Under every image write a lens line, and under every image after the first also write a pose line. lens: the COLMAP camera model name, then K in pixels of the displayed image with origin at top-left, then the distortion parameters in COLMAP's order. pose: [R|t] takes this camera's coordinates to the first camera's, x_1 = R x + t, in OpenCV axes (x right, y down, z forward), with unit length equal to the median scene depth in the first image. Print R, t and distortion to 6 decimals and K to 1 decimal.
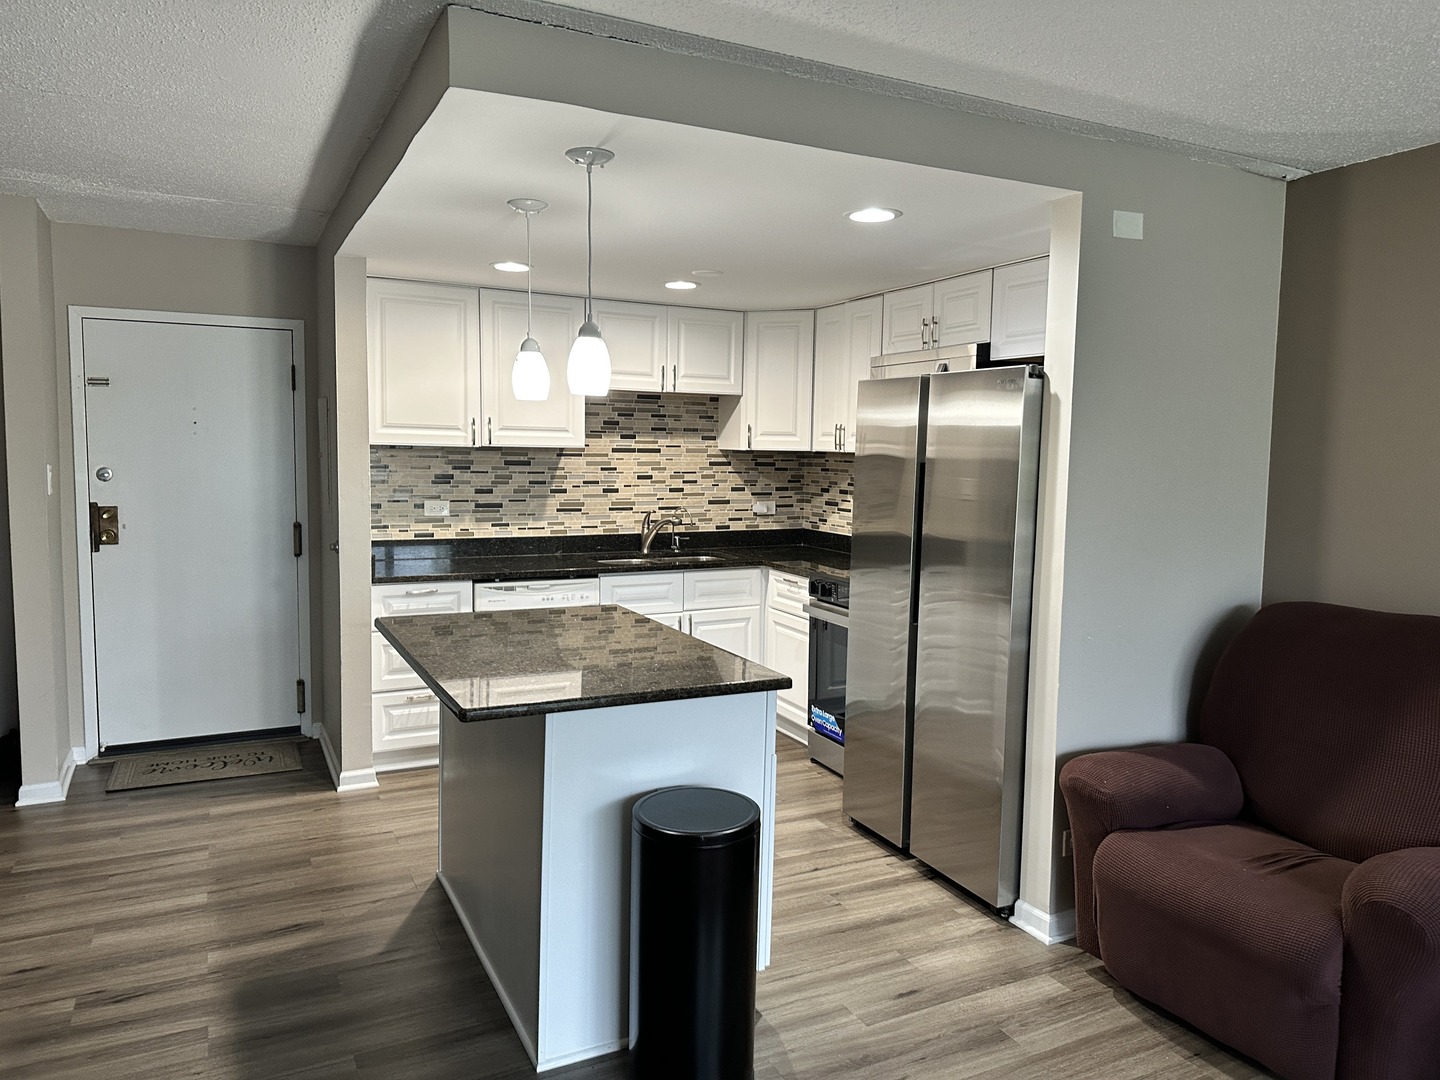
lens RADIAL K [[945.8, 0, 720.0], [0, 945.8, 540.0], [0, 0, 1]] dist [0.037042, 0.000405]
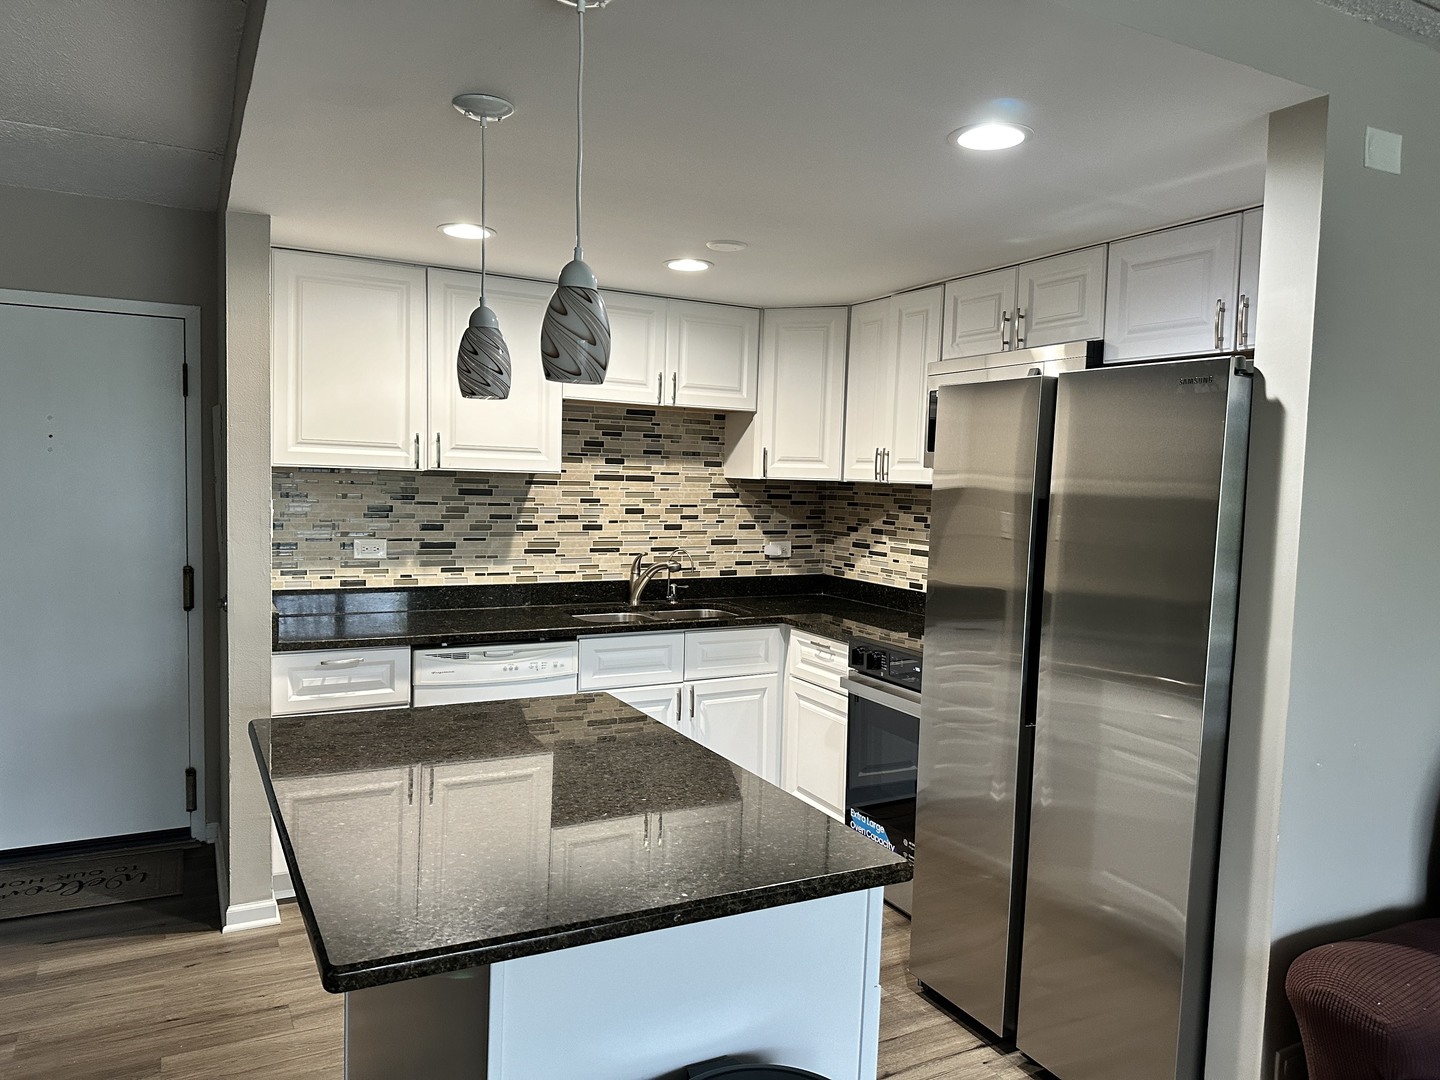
lens RADIAL K [[952.1, 0, 725.7], [0, 952.1, 558.8], [0, 0, 1]] dist [0.007628, -0.002125]
pose [[0.999413, 0.009204, 0.033002, -0.028583], [-0.008806, 0.999887, -0.012183, -0.016488], [-0.033110, 0.011886, 0.999381, 0.185828]]
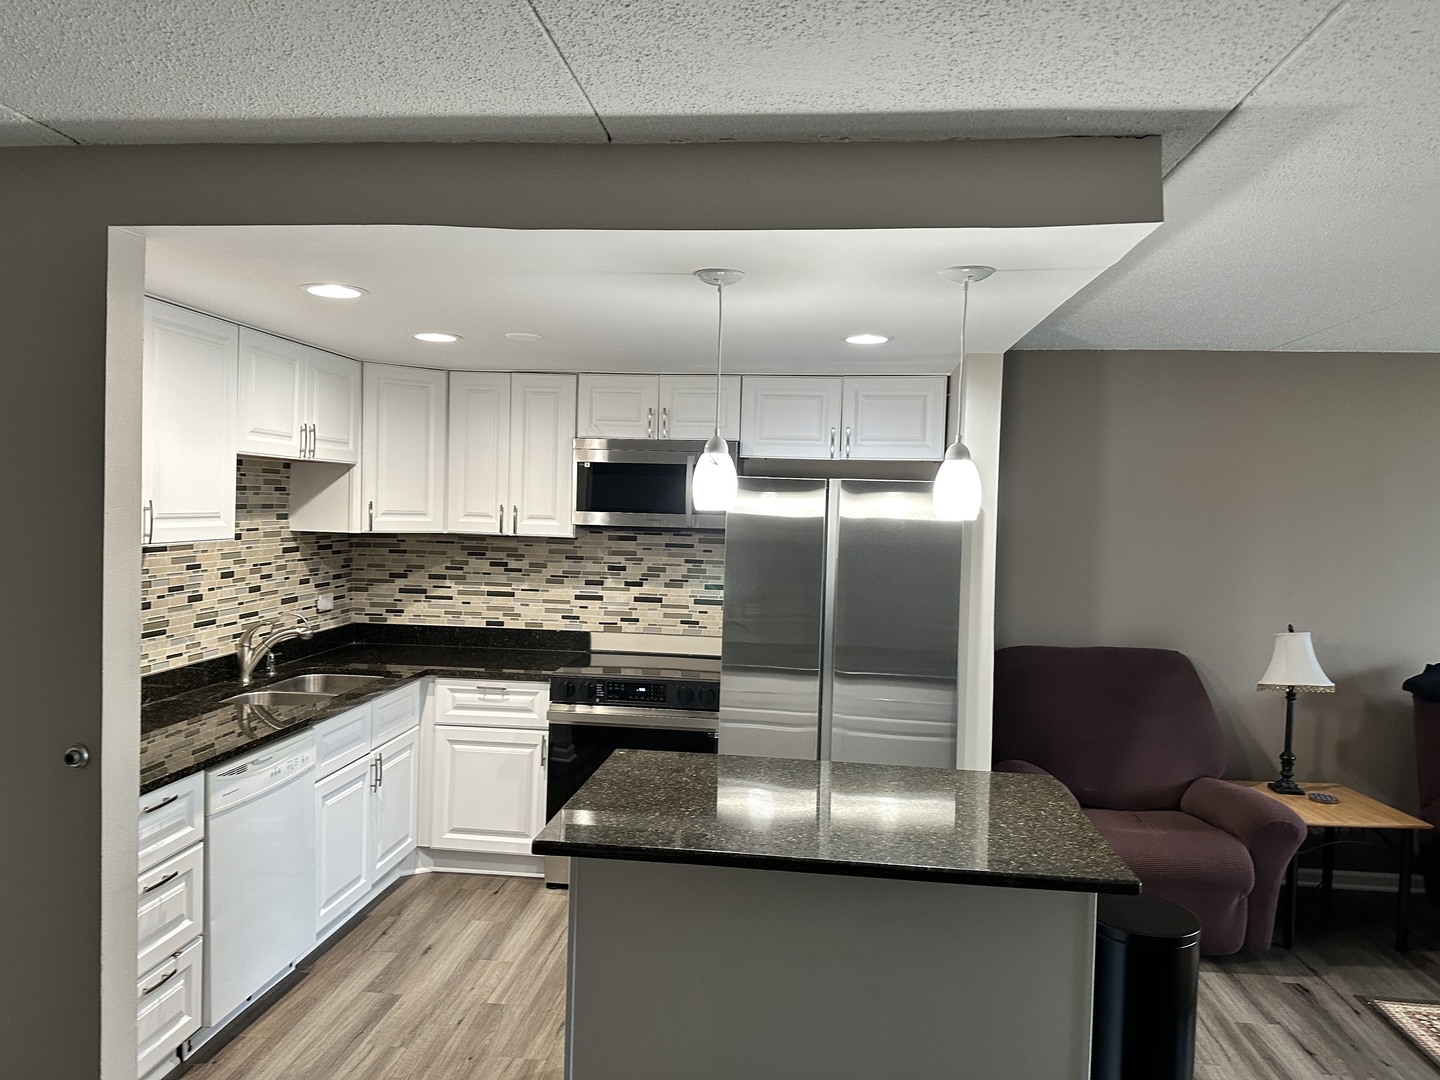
lens RADIAL K [[990.8, 0, 718.7], [0, 990.8, 515.0], [0, 0, 1]] dist [0.001852, -0.000630]
pose [[0.534787, -0.012806, 0.844890, -0.516893], [0.066611, 0.997412, -0.027044, -0.067850], [-0.842357, 0.070742, 0.534256, 0.301042]]
